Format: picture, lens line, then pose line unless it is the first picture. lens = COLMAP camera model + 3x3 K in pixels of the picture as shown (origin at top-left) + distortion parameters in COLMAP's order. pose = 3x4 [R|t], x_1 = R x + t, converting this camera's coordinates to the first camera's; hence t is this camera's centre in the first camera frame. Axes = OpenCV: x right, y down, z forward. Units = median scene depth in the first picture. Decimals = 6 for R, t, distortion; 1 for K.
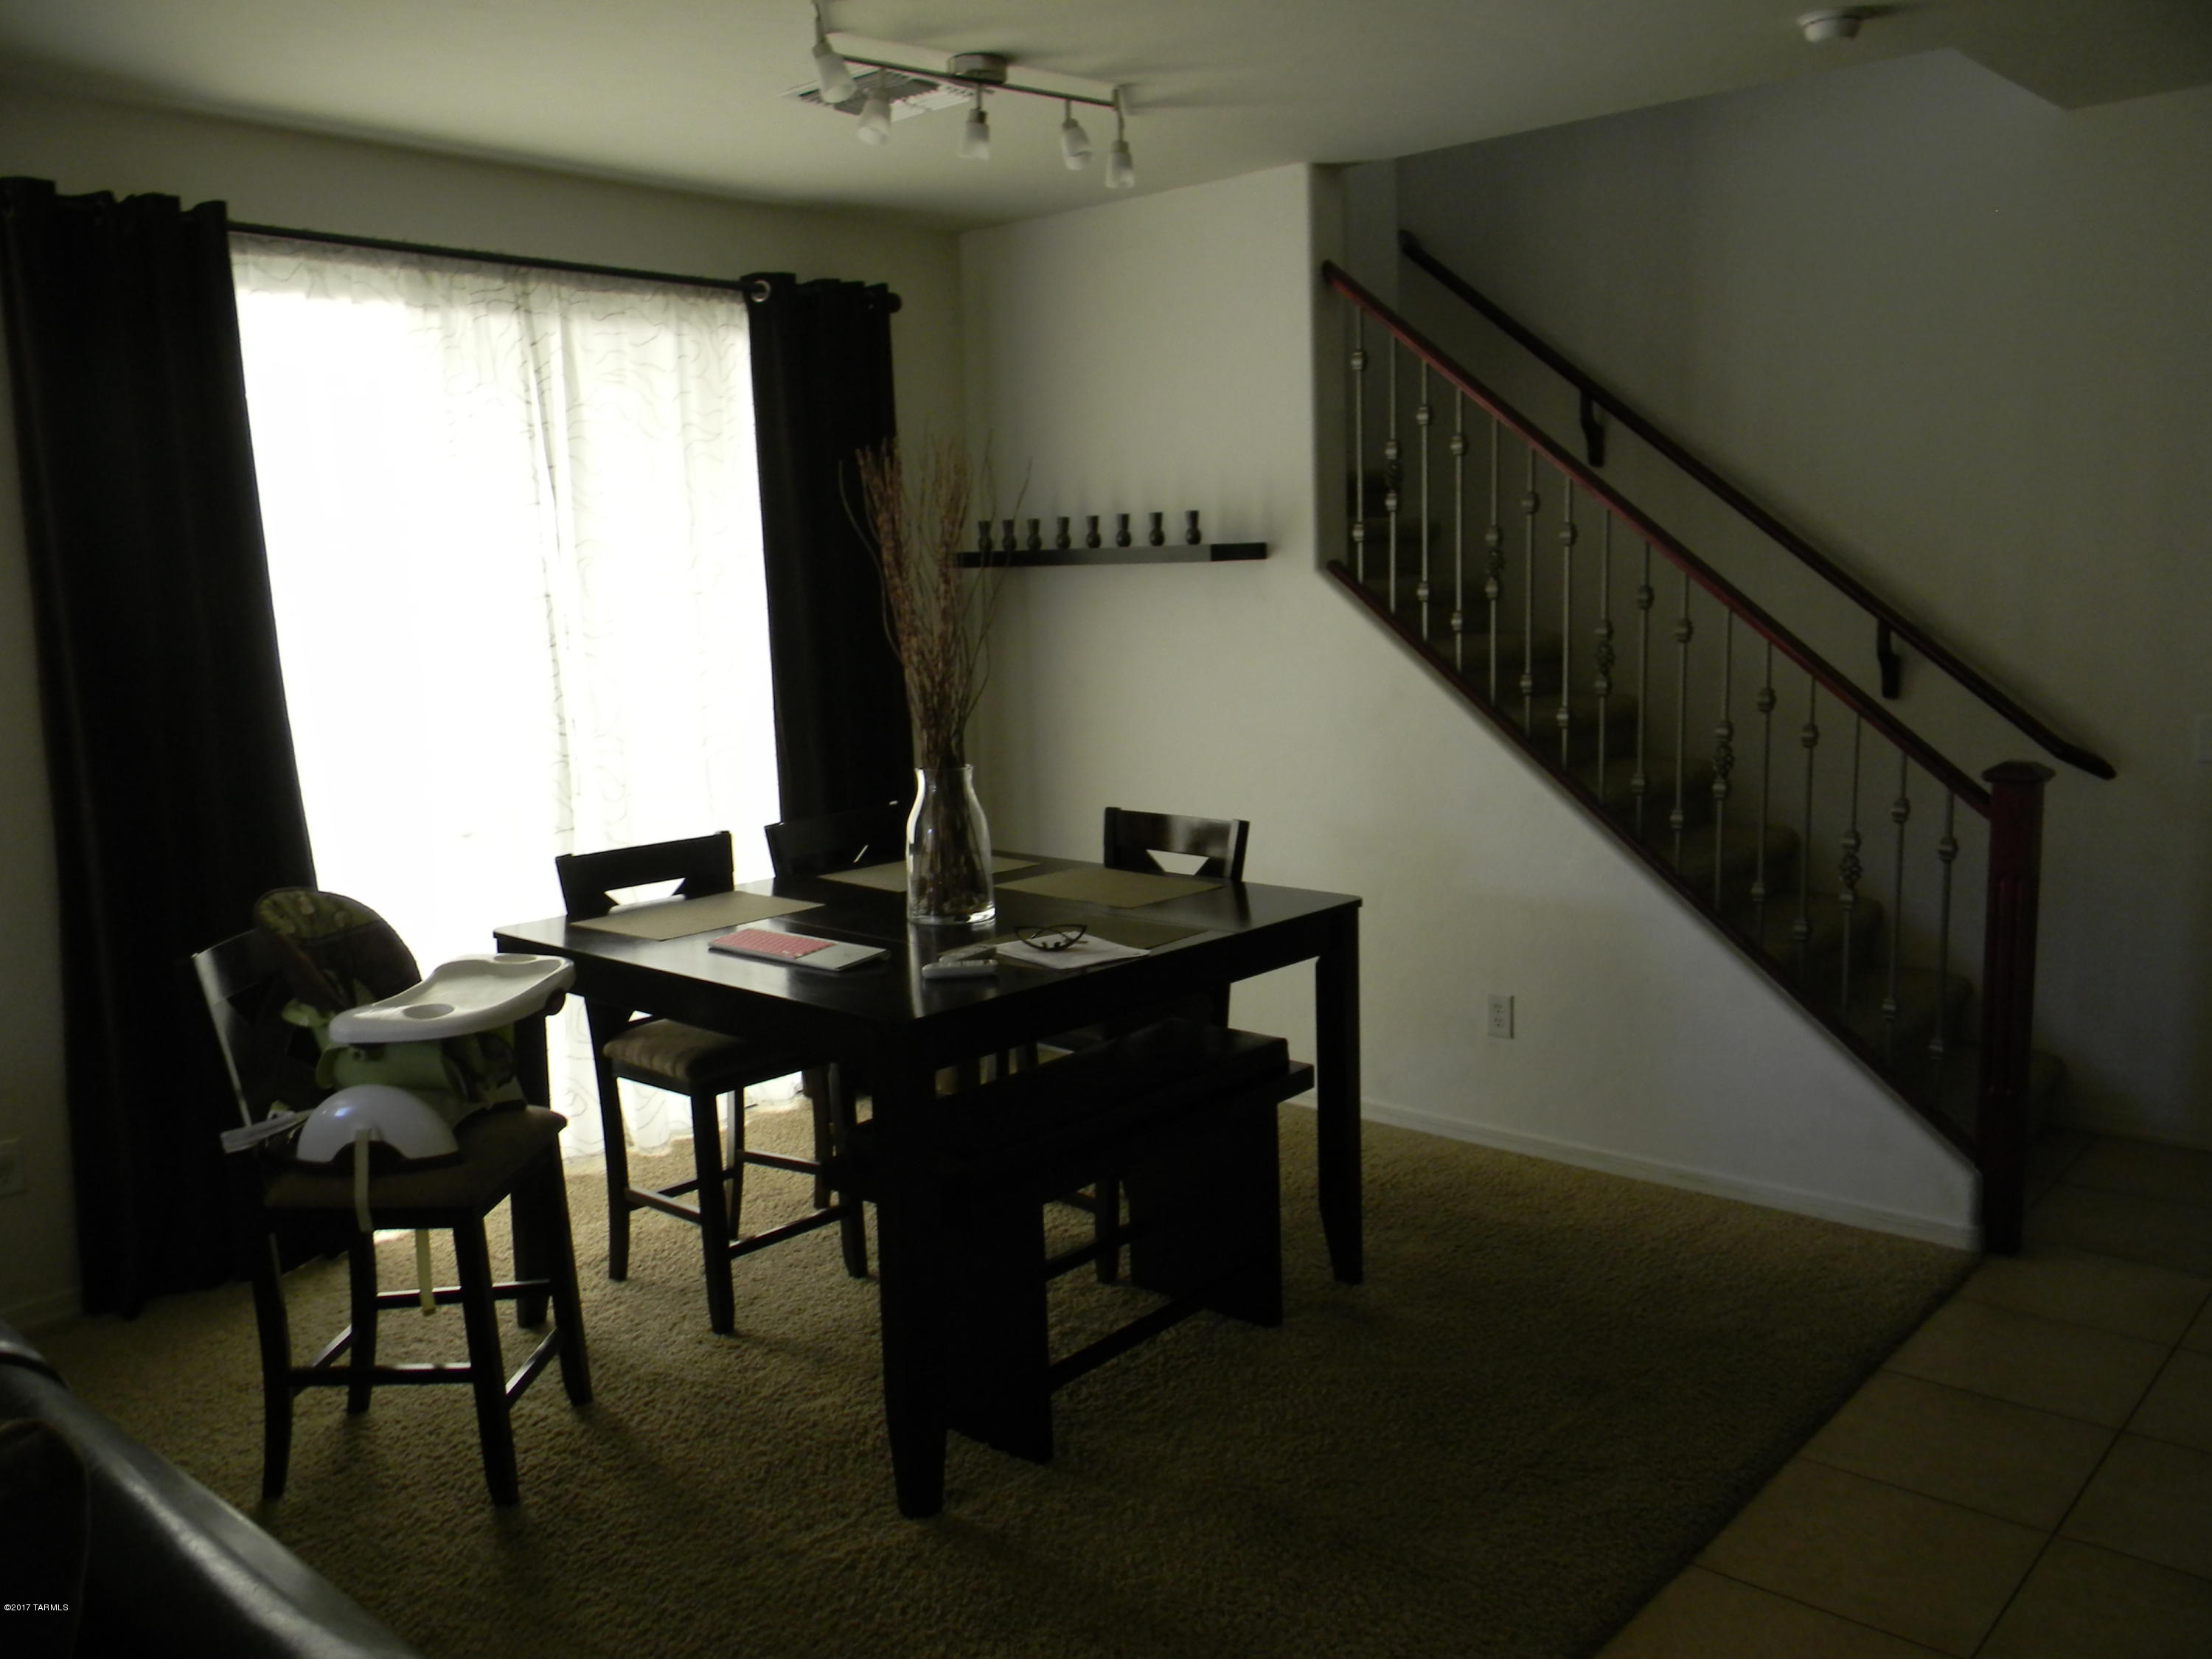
lens RADIAL K [[1759.3, 0, 1095.4], [0, 1759.3, 843.1], [0, 0, 1]] dist [-0.002654, -0.006443]
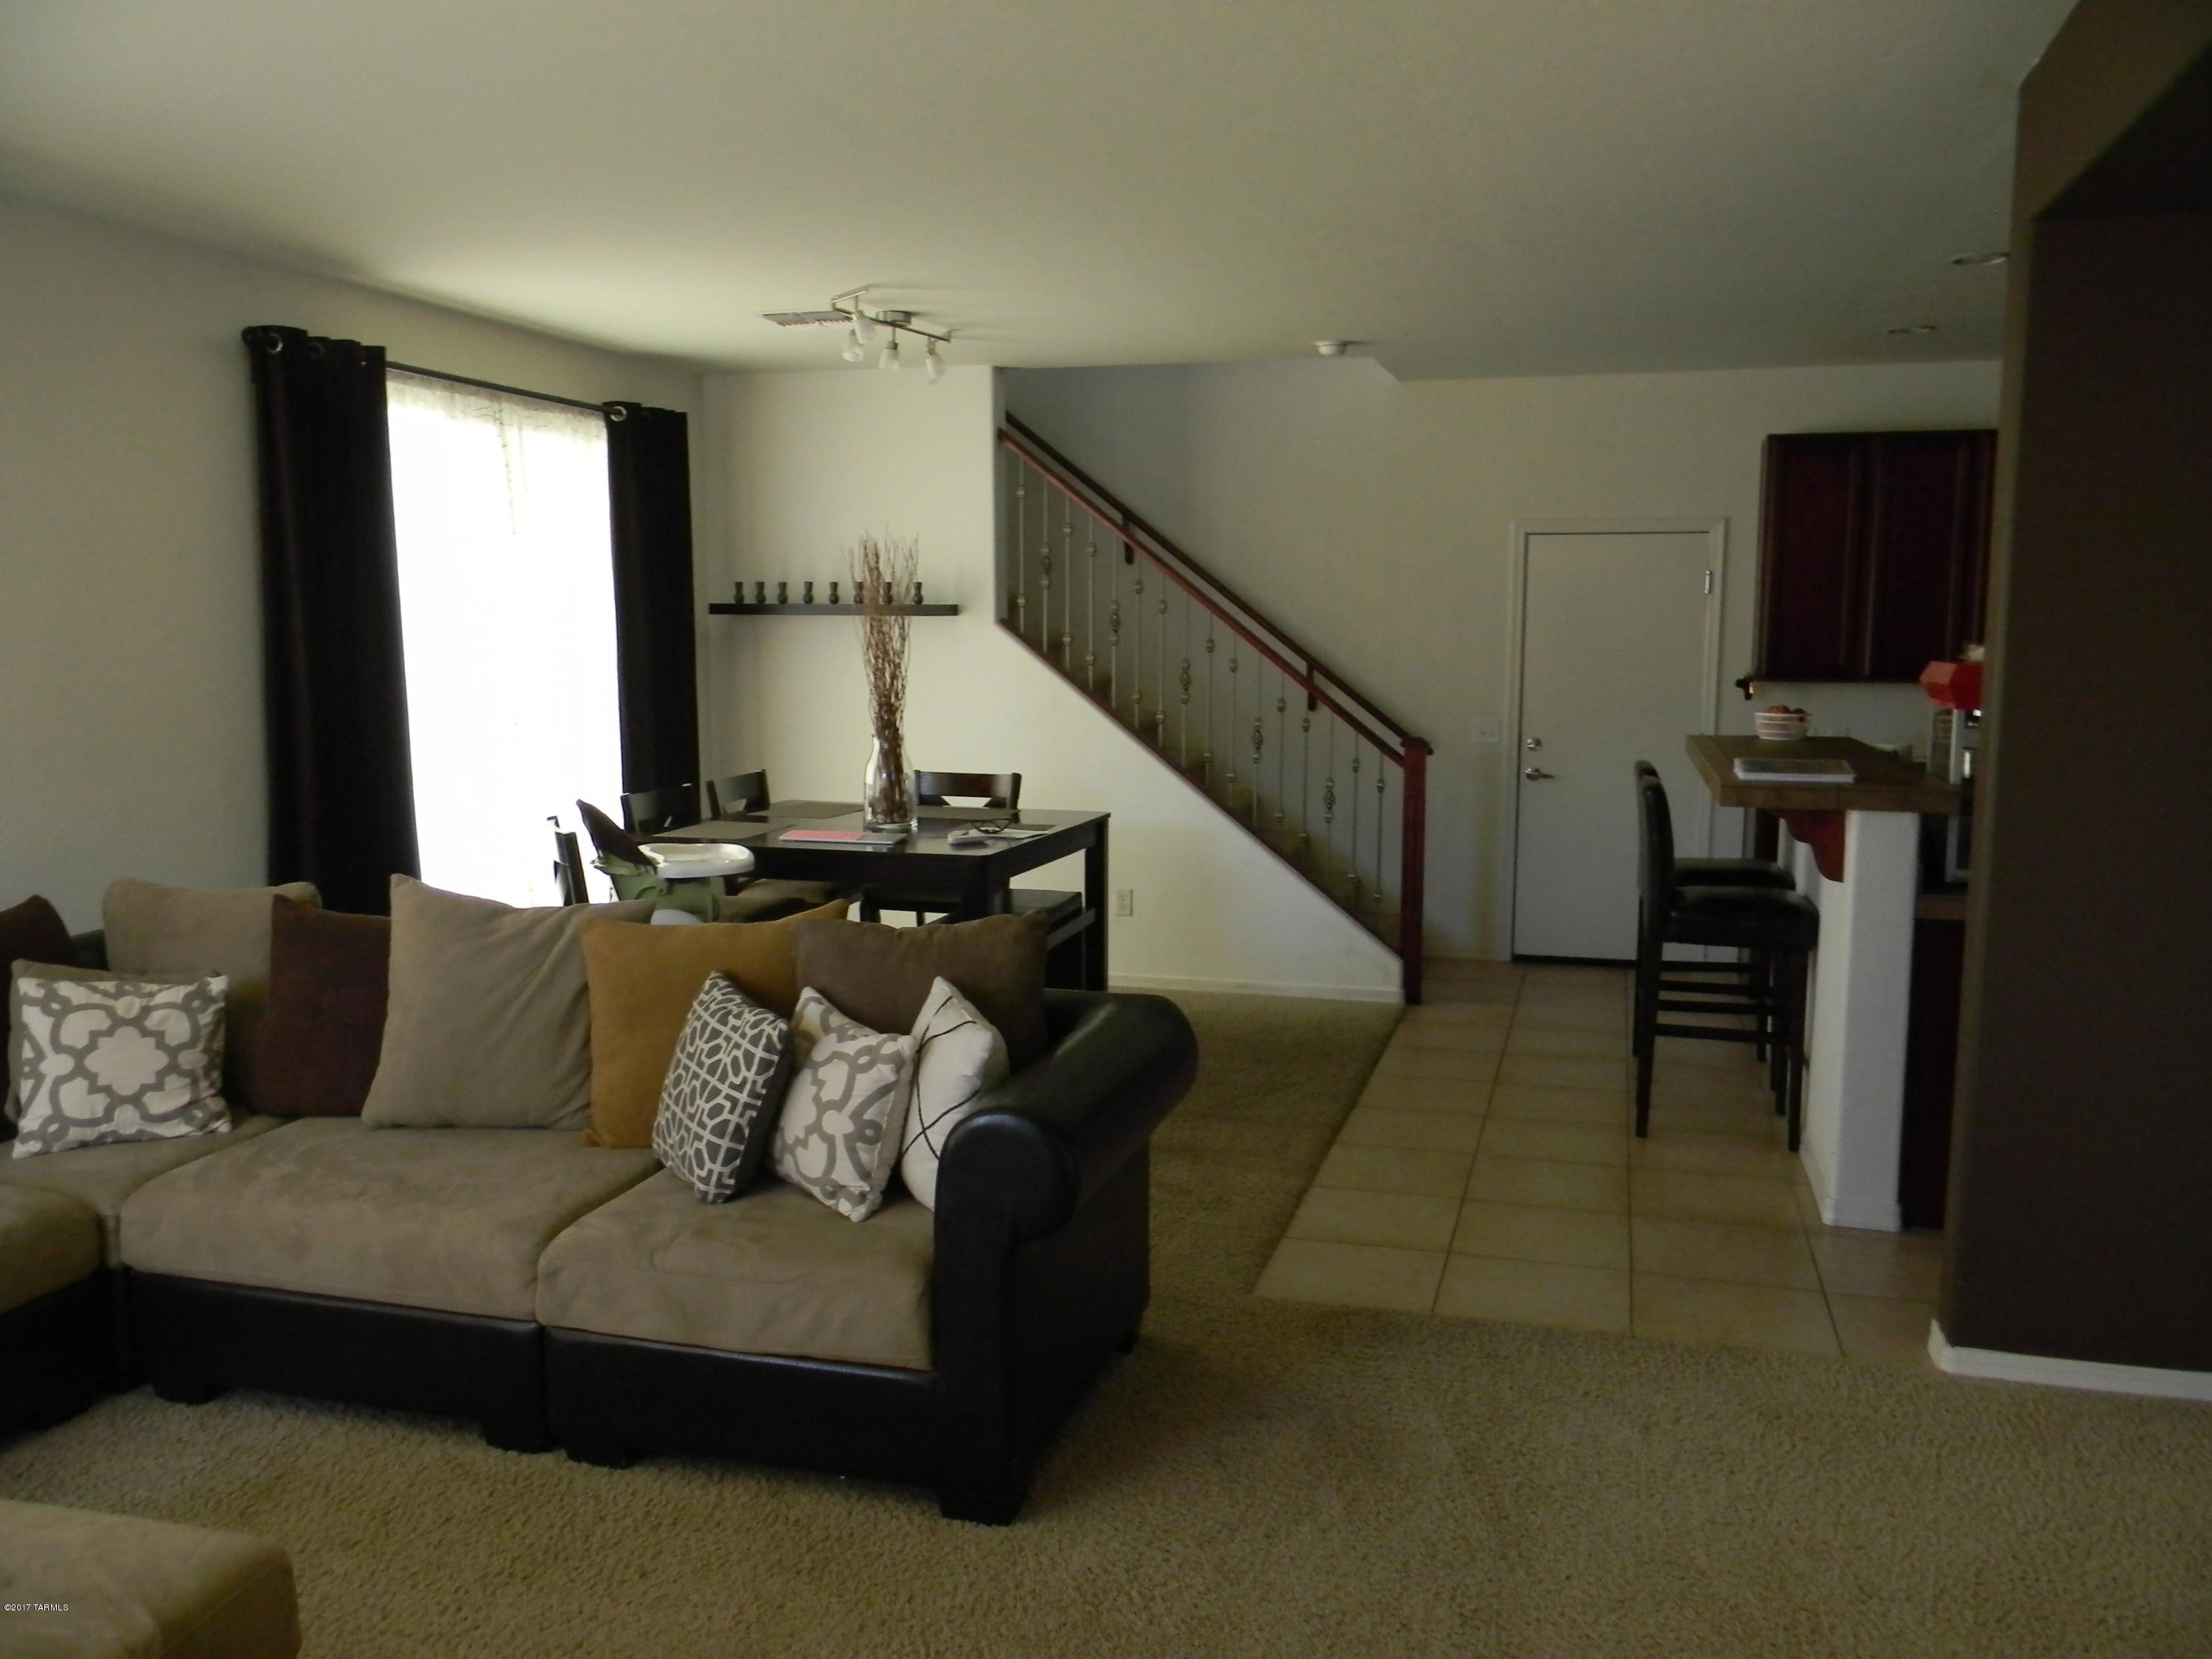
lens RADIAL K [[1759.3, 0, 1116.7], [0, 1759.3, 825.9], [0, 0, 1]] dist [-0.002654, -0.006443]
pose [[0.898980, -0.018412, 0.437602, -0.489700], [0.039040, 0.998508, -0.038190, 0.090890], [-0.436245, 0.051416, 0.898358, -0.453131]]
